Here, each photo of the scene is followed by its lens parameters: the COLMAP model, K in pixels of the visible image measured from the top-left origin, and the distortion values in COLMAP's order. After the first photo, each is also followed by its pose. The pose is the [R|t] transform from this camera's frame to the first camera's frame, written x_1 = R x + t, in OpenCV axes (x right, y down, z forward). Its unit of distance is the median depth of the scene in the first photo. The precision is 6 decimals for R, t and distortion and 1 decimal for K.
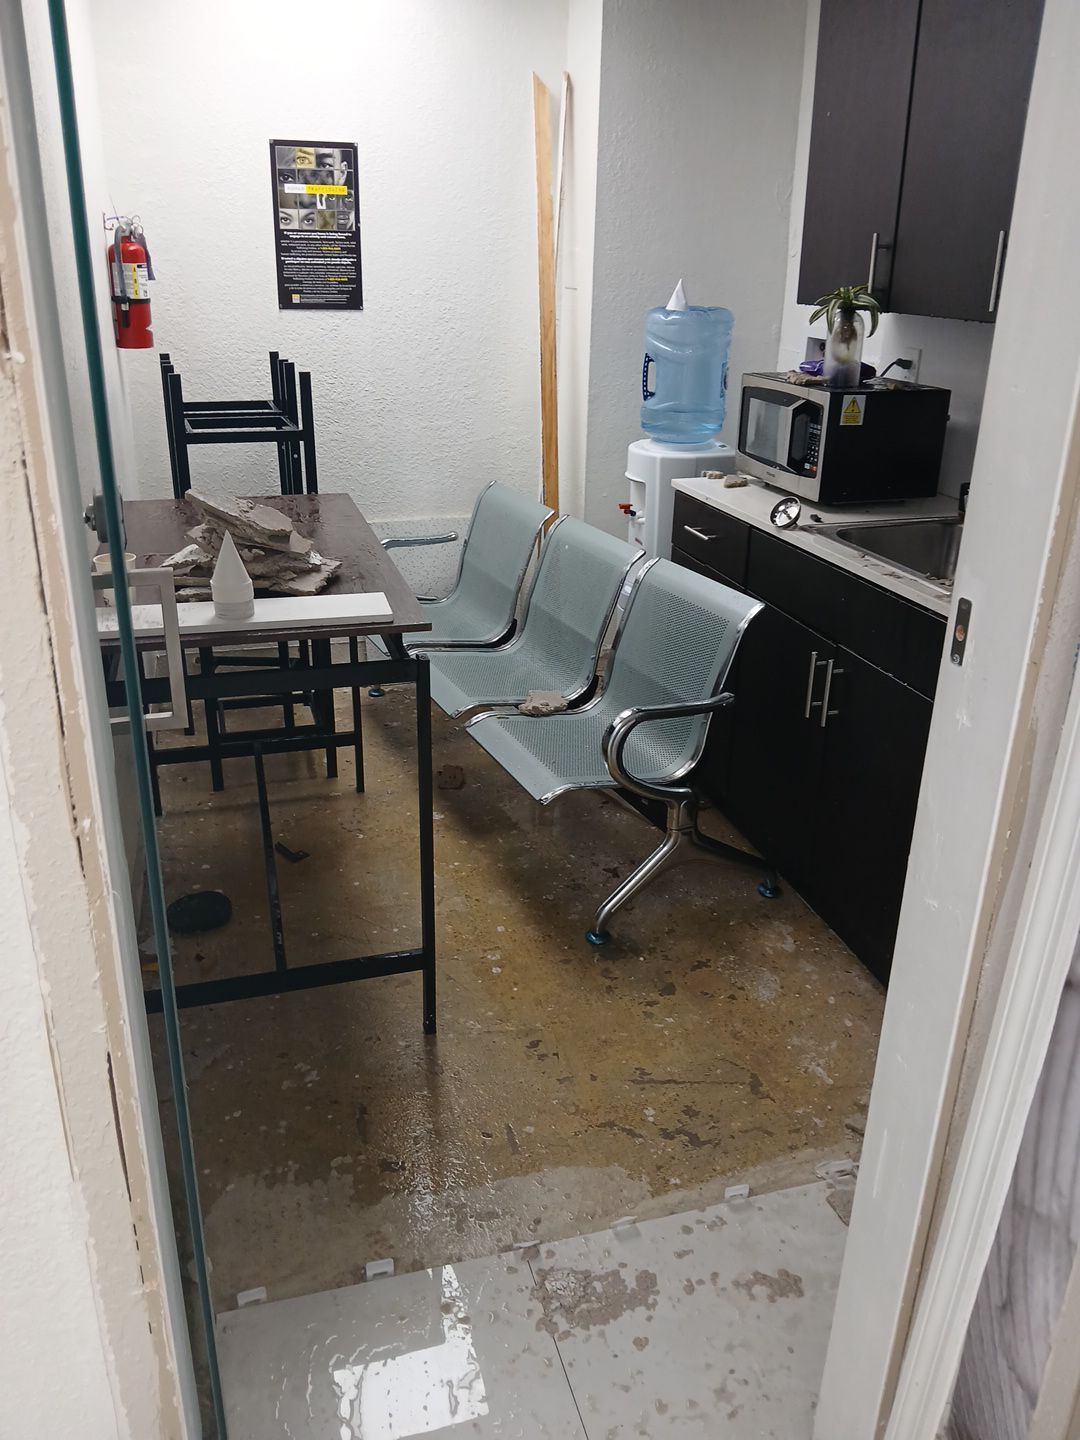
lens RADIAL K [[1136.8, 0, 540.0], [0, 1136.8, 720.0], [0, 0, 1]] dist [0.002246, -0.036549]
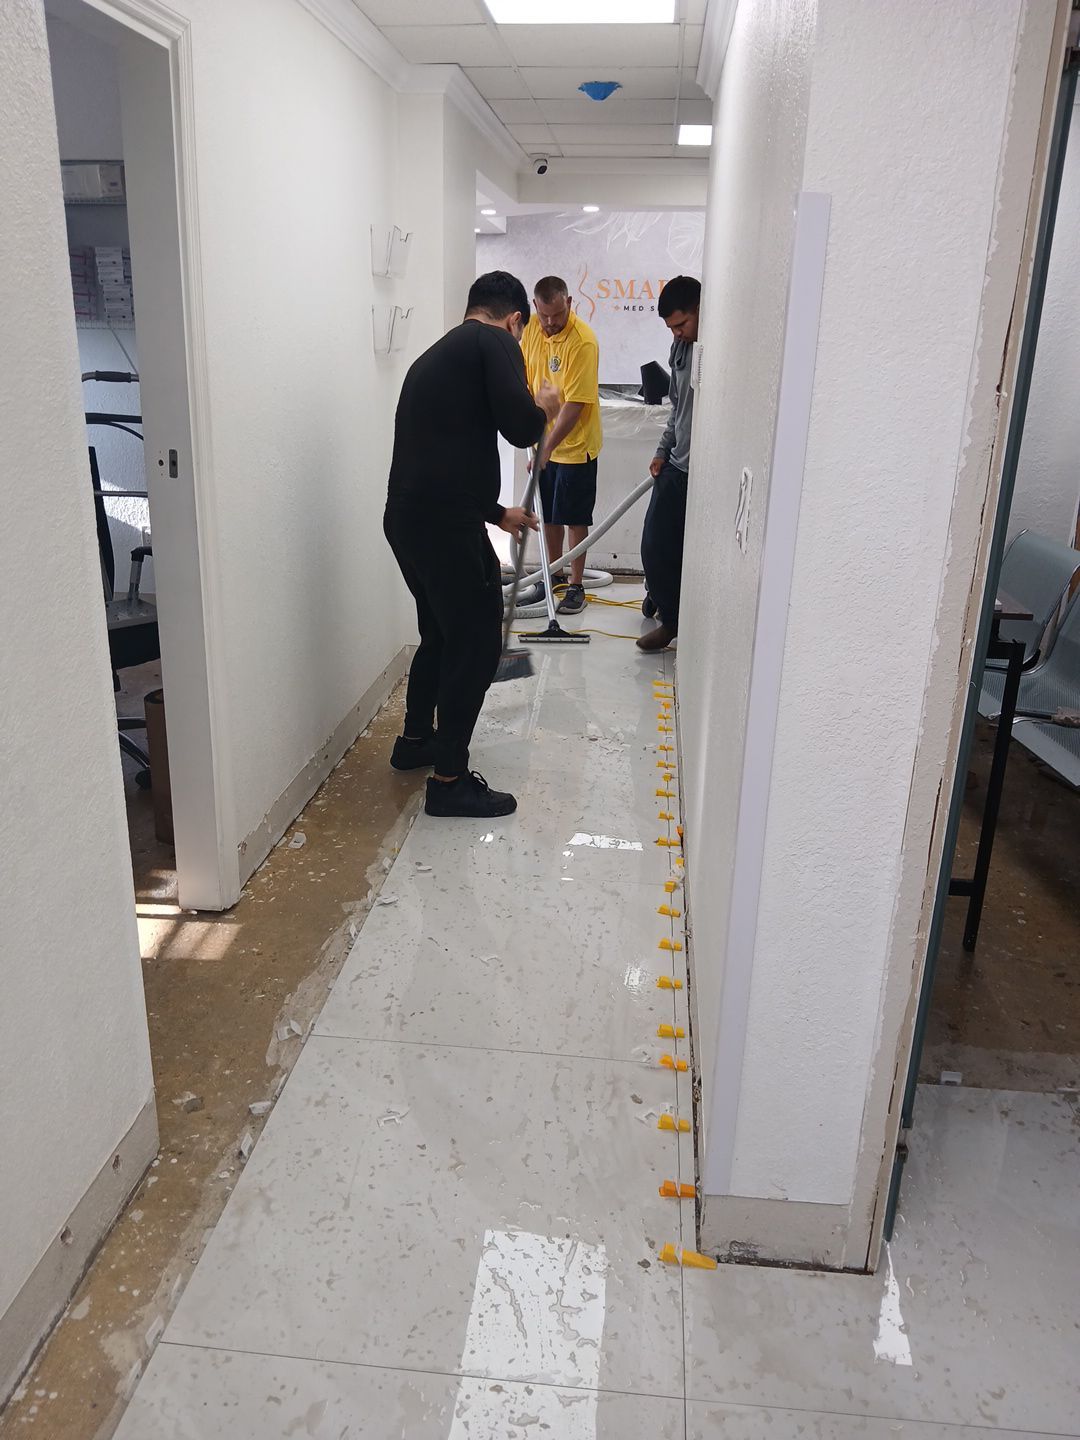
lens RADIAL K [[1136.8, 0, 540.0], [0, 1136.8, 720.0], [0, 0, 1]] dist [0.002246, -0.036549]
pose [[0.929839, 0.120533, -0.347664, -0.133945], [-0.138489, 0.989991, -0.027171, 0.127043], [0.340910, 0.073412, 0.937225, -0.340316]]
